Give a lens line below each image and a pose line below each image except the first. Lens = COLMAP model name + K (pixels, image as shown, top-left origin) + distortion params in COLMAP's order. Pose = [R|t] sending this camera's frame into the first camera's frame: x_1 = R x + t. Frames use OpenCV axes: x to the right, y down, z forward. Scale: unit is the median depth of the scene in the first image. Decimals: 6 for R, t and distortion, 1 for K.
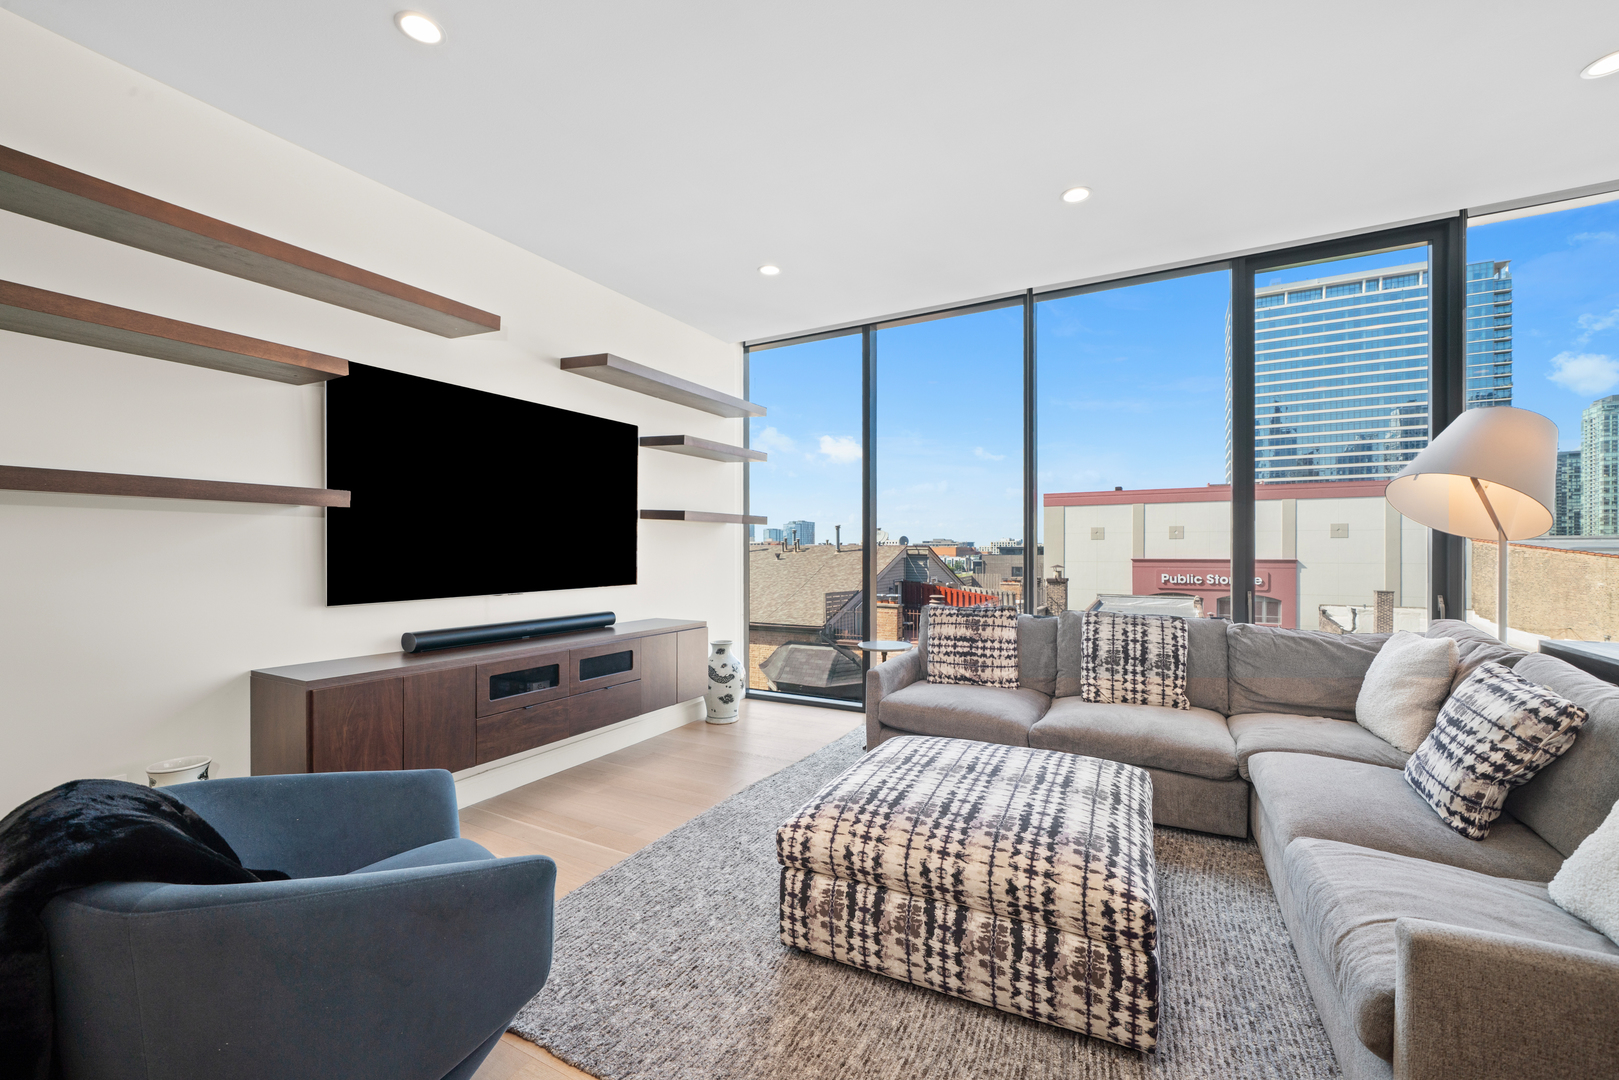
lens RADIAL K [[655.1, 0, 820.0], [0, 655.1, 552.7], [0, 0, 1]] dist [-0.003870, -0.000177]
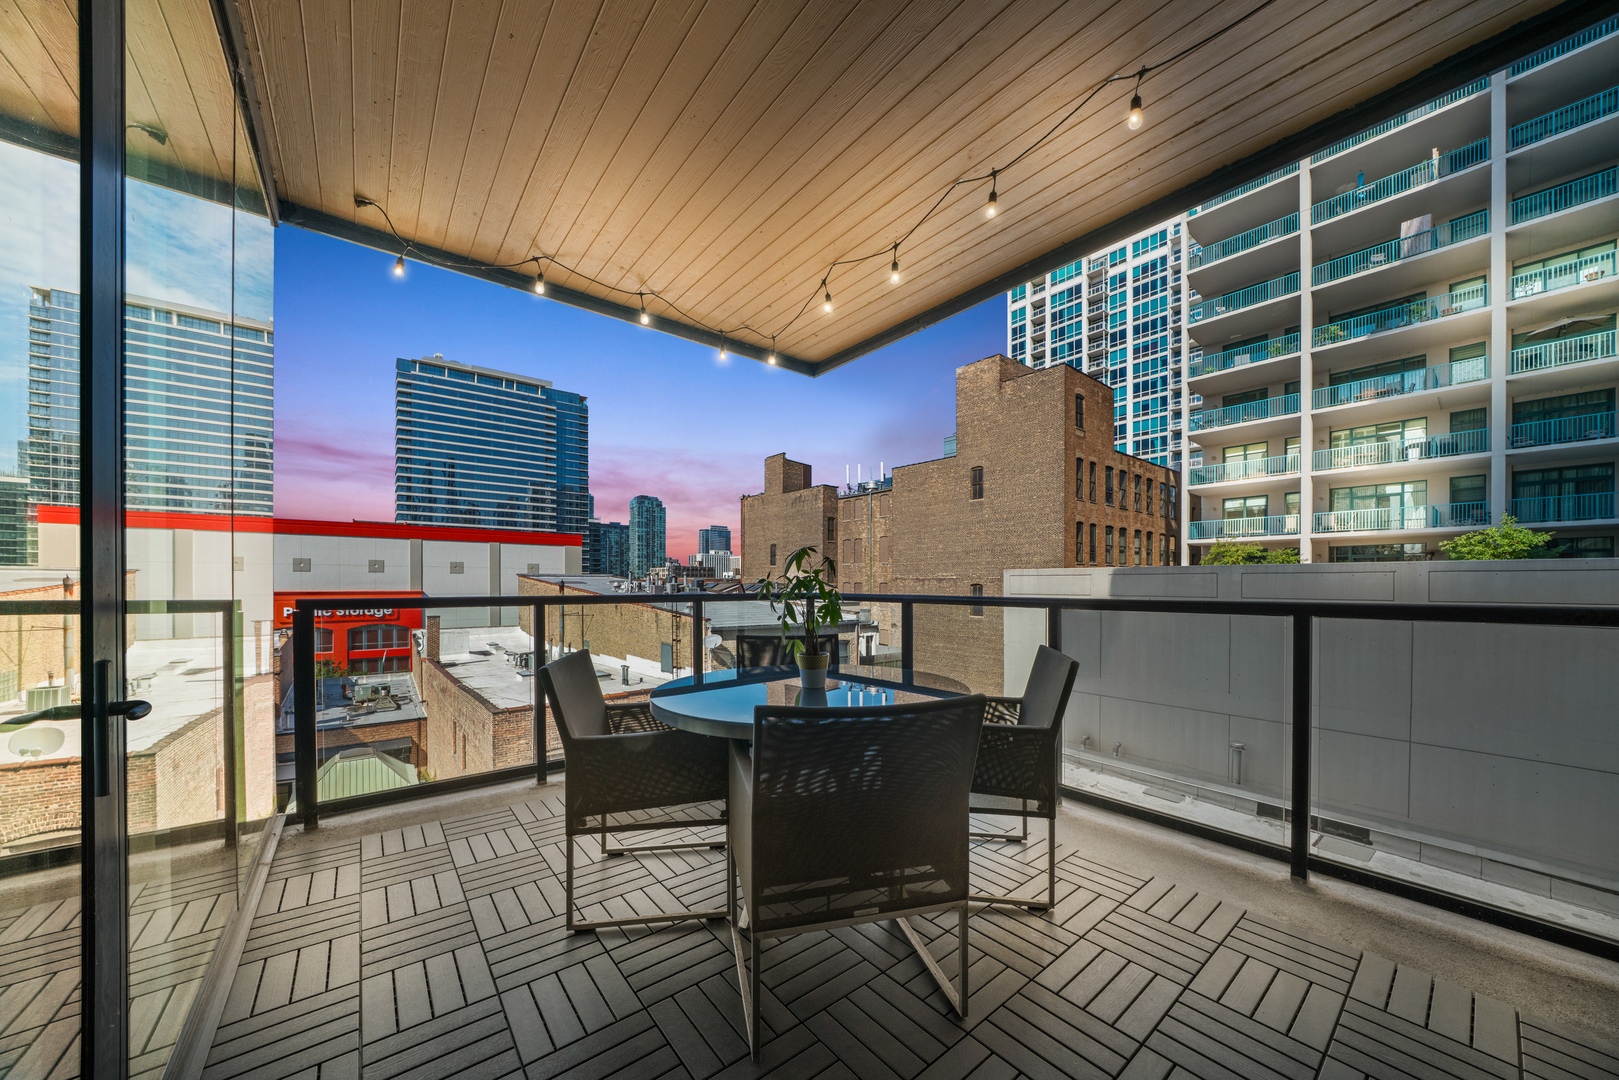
lens RADIAL K [[569.2, 0, 814.3], [0, 569.2, 584.2], [0, 0, 1]] dist [-0.022696, 0.002167]
pose [[0.376739, 0.002526, 0.926316, 1.507285], [0.000522, 0.999996, -0.002939, 0.028664], [-0.926319, 0.001590, 0.376736, -0.686525]]
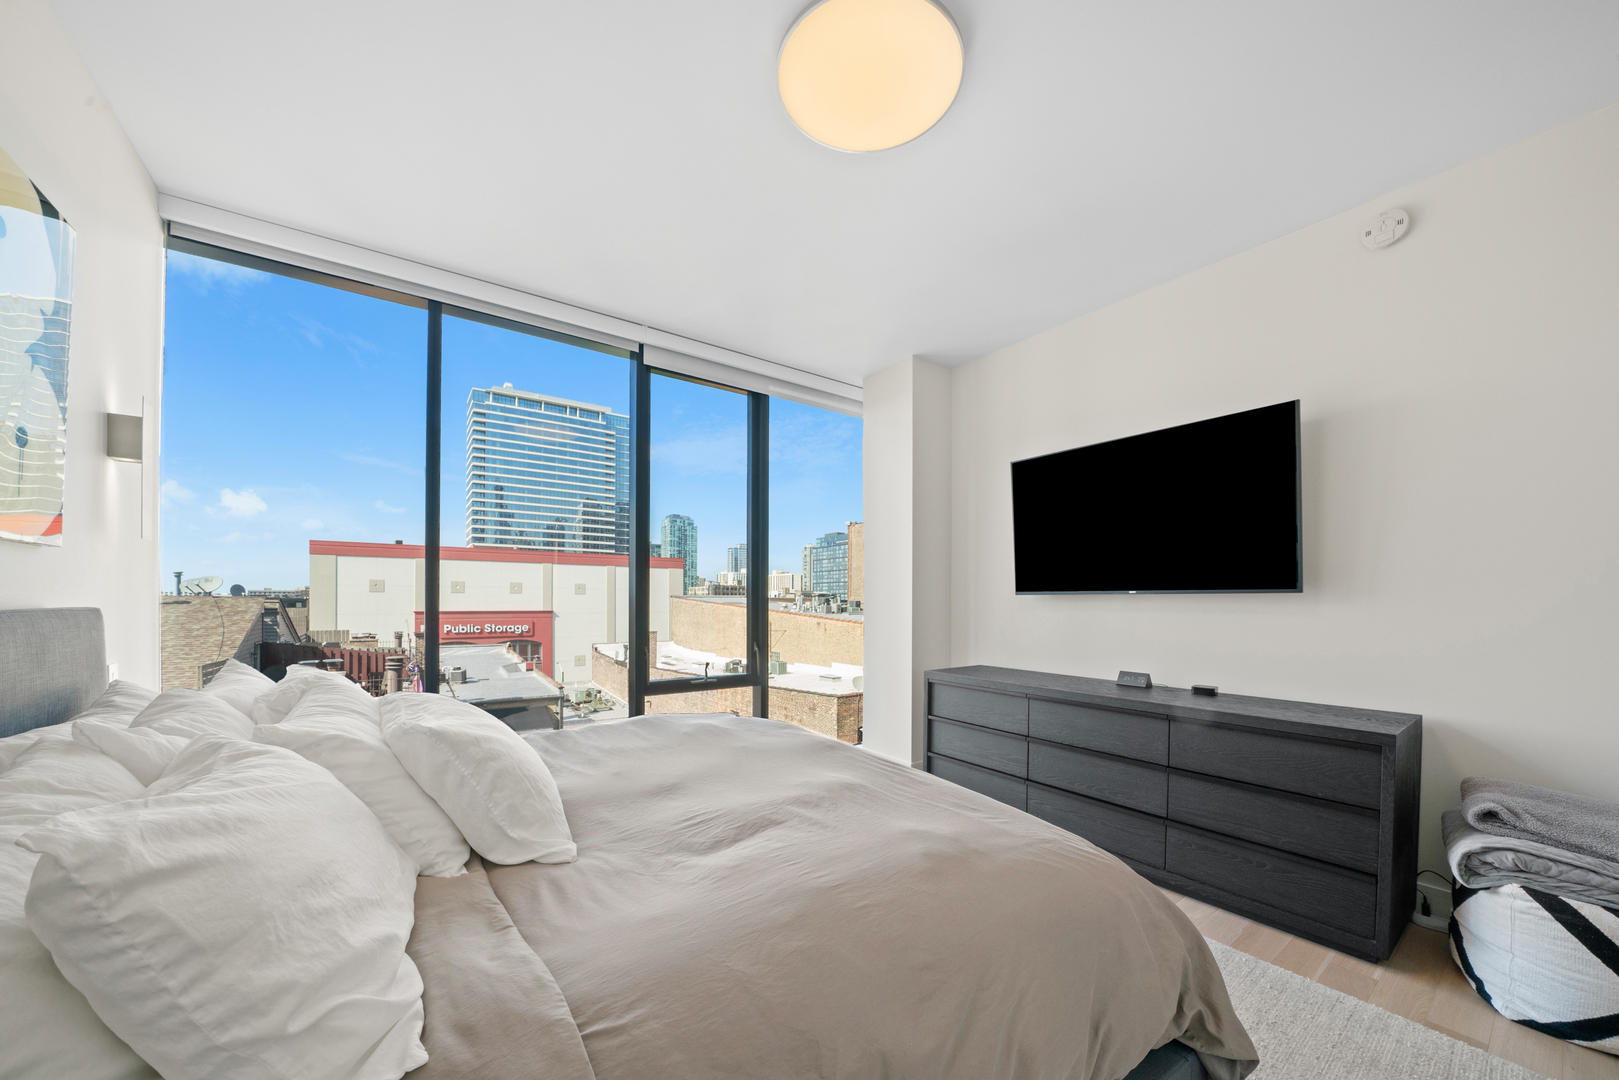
lens RADIAL K [[569.2, 0, 821.9], [0, 569.2, 604.4], [0, 0, 1]] dist [-0.022696, 0.002167]
pose [[0.425534, -0.000467, 0.904942, -1.486848], [0.001091, 0.999999, 0.000003, -0.018389], [-0.904942, 0.000986, 0.425535, 0.979332]]
